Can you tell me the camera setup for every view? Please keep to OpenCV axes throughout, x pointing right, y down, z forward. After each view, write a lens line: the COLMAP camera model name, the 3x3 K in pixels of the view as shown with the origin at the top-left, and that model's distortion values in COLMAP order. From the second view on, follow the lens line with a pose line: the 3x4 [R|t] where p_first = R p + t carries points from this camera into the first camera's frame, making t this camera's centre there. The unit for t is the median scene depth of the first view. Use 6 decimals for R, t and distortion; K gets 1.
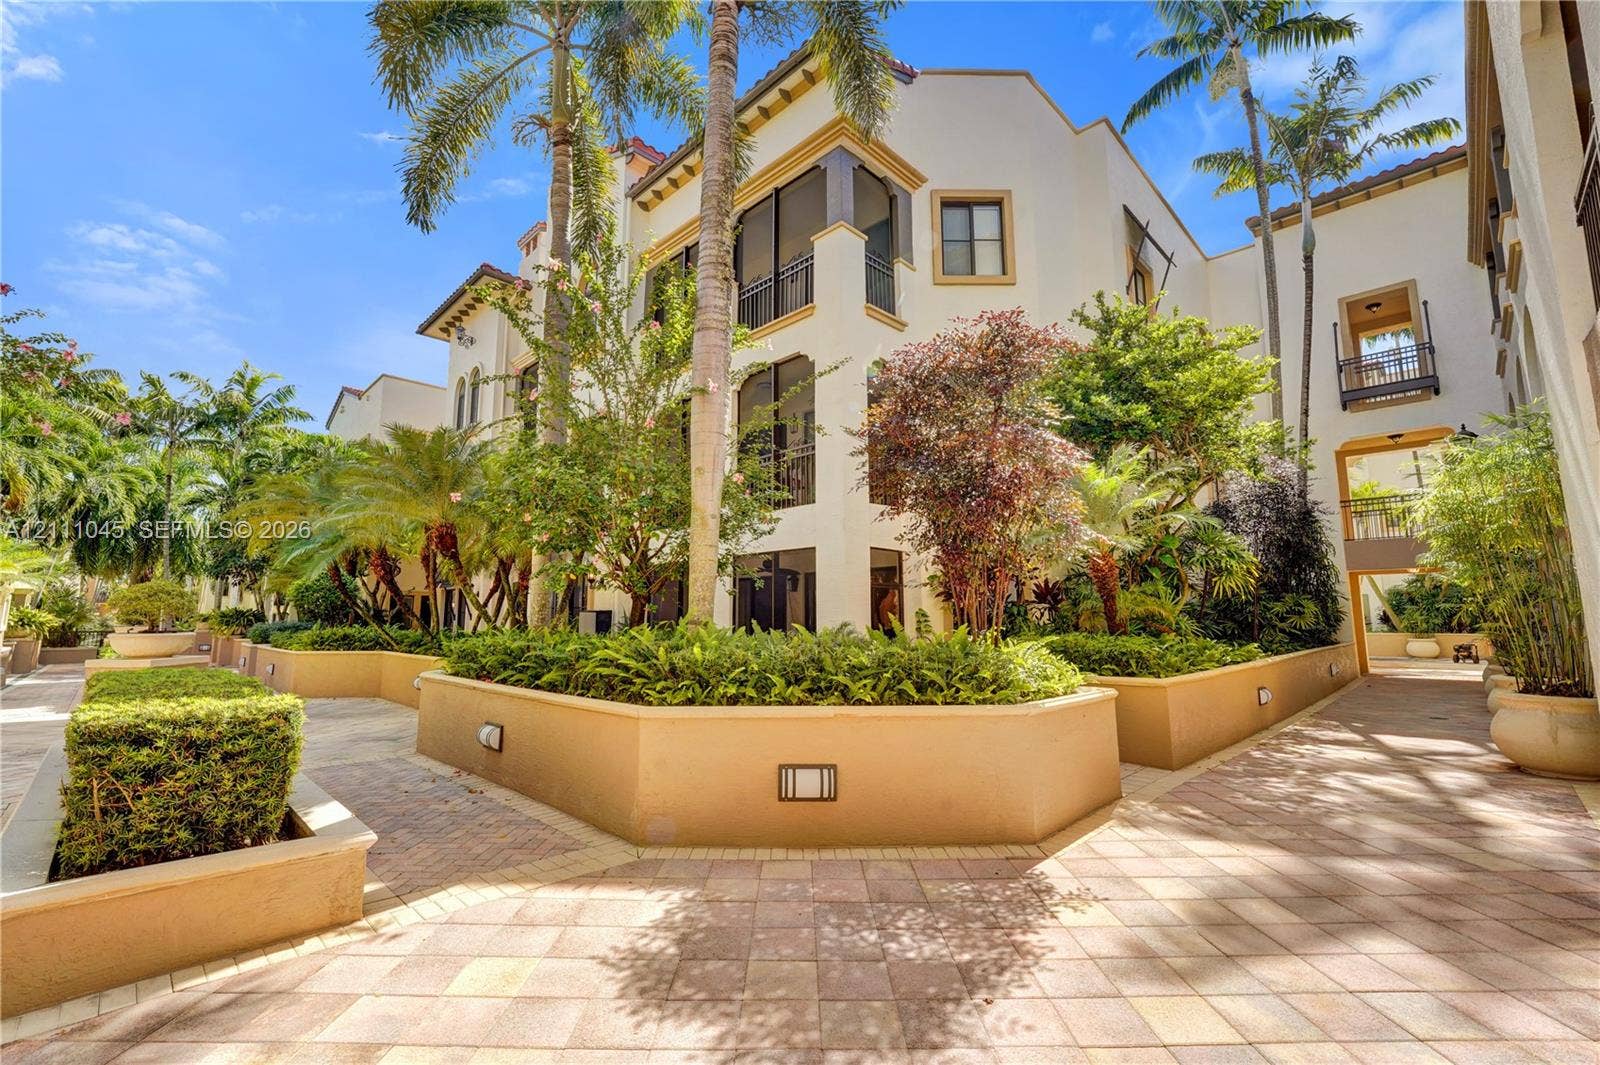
lens RADIAL K [[676.3, 0, 796.0], [0, 676.3, 532.2], [0, 0, 1]] dist [-0.007233, 0.000589]
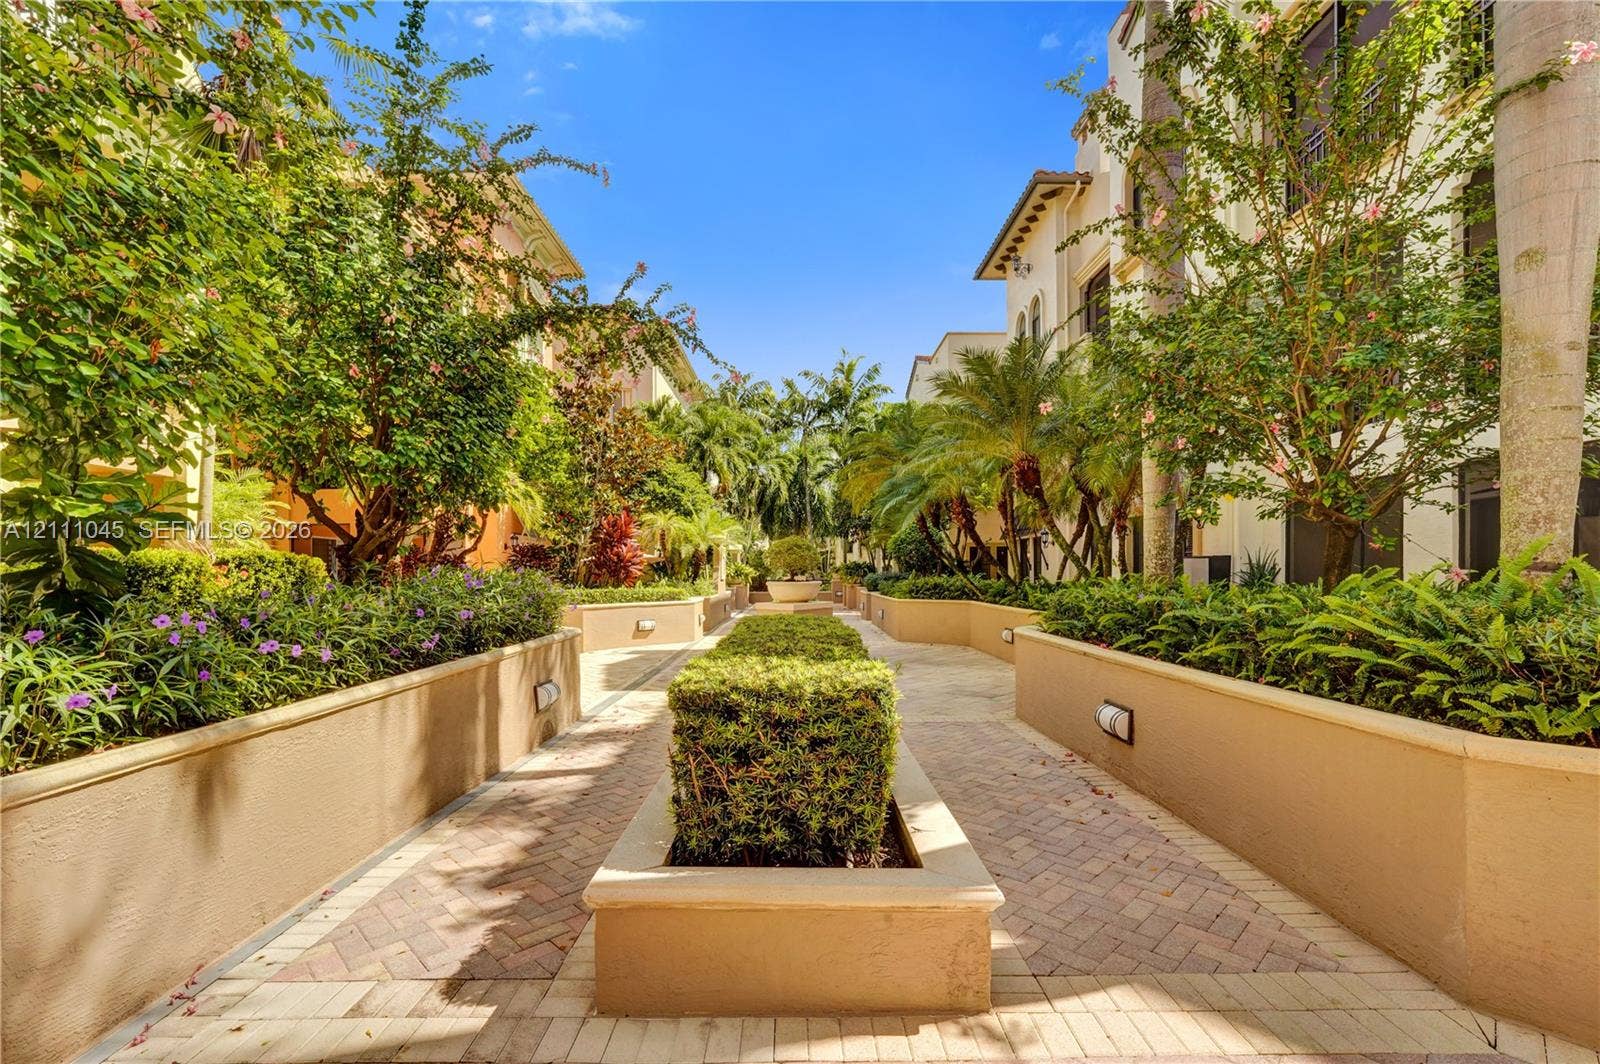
lens RADIAL K [[676.3, 0, 792.0], [0, 676.3, 573.1], [0, 0, 1]] dist [-0.007233, 0.000589]
pose [[0.701625, -0.002444, -0.712542, -0.141606], [0.096508, 0.991106, 0.091629, 0.032152], [0.705981, -0.133055, 0.695620, 0.209716]]
